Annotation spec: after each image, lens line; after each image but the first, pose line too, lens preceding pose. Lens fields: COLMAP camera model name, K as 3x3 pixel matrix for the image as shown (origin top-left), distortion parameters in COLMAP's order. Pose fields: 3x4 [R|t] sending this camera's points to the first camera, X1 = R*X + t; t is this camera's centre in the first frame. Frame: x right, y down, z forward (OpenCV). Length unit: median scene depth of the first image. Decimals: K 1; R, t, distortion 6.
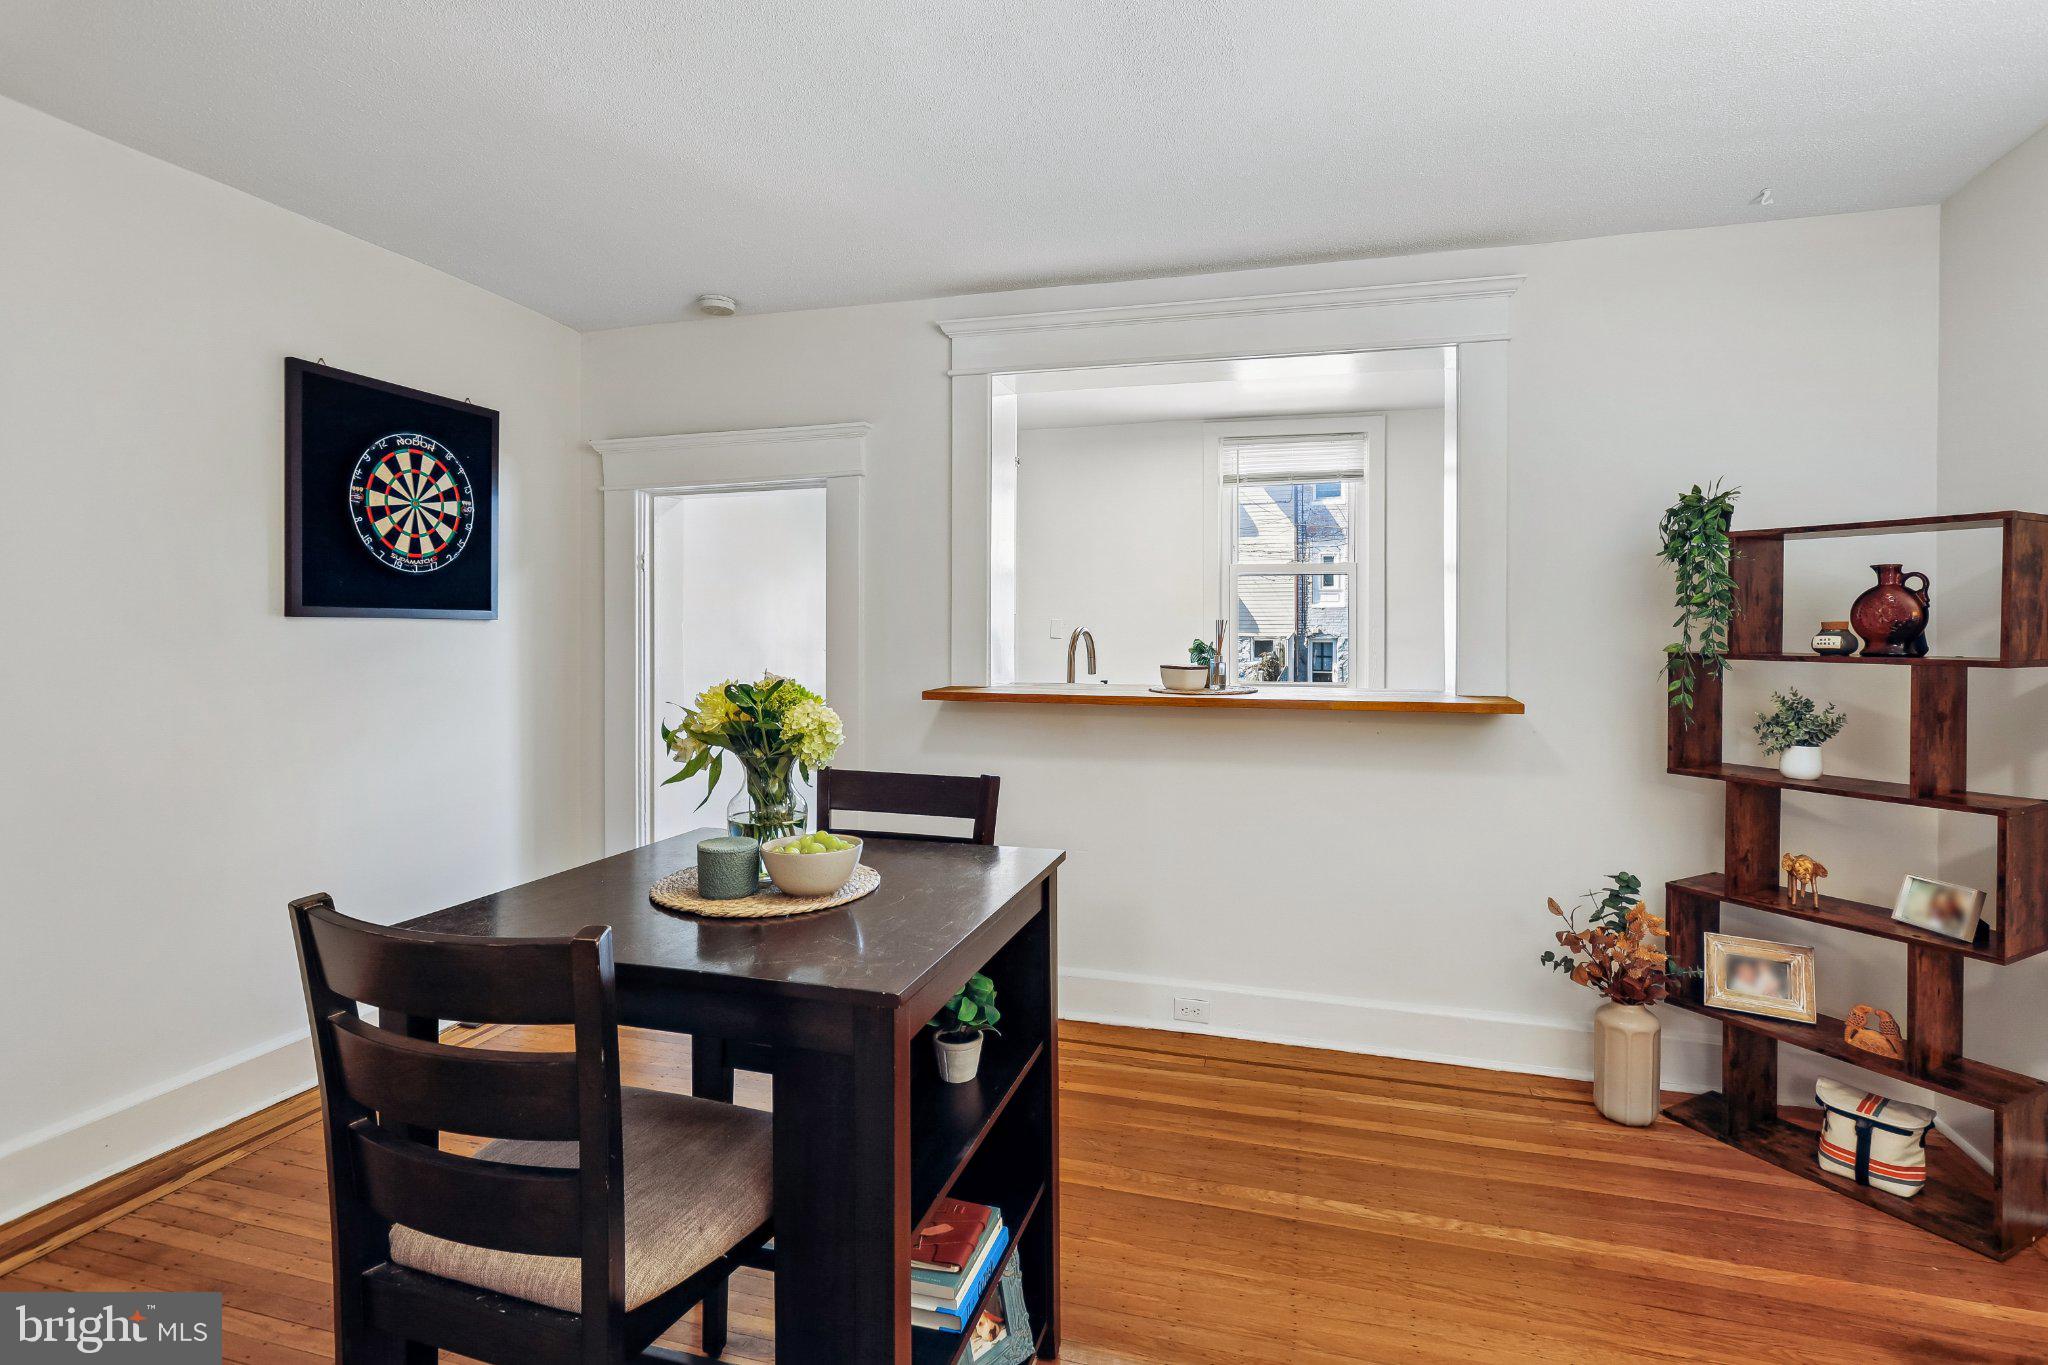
lens RADIAL K [[999.9, 0, 1028.8], [0, 999.9, 646.3], [0, 0, 1]] dist [-0.024290, 0.022139]
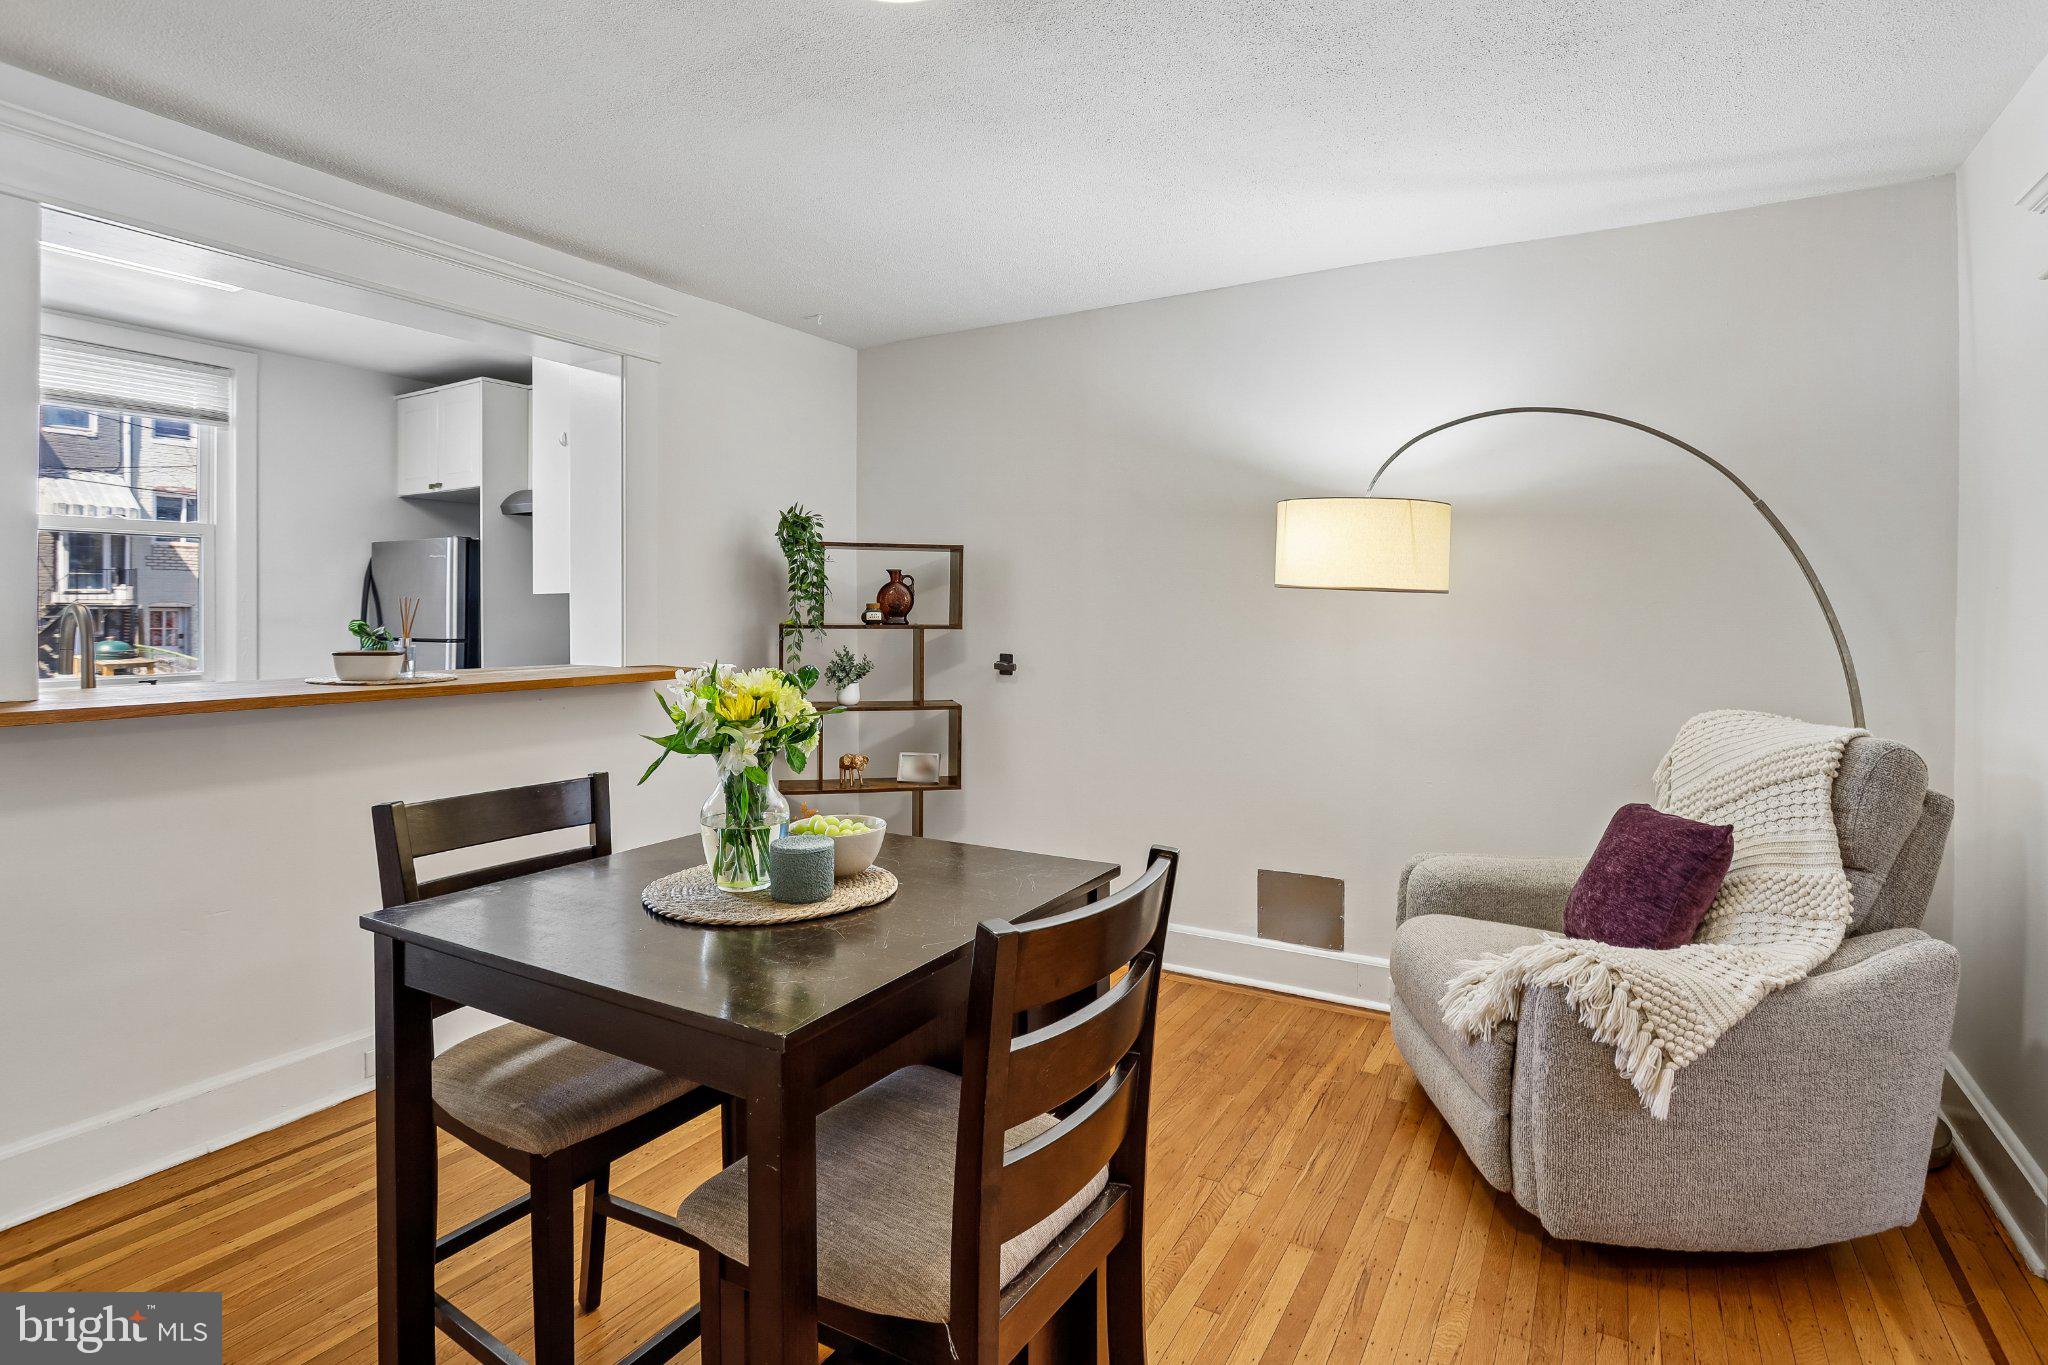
lens RADIAL K [[1024.7, 0, 1024.4], [0, 1024.7, 611.1], [0, 0, 1]] dist [-0.019910, -0.000301]
pose [[0.240197, -0.002980, 0.970720, -0.676066], [0.013120, 0.999914, -0.000177, -0.007856], [-0.970636, 0.012778, 0.240215, 0.332194]]
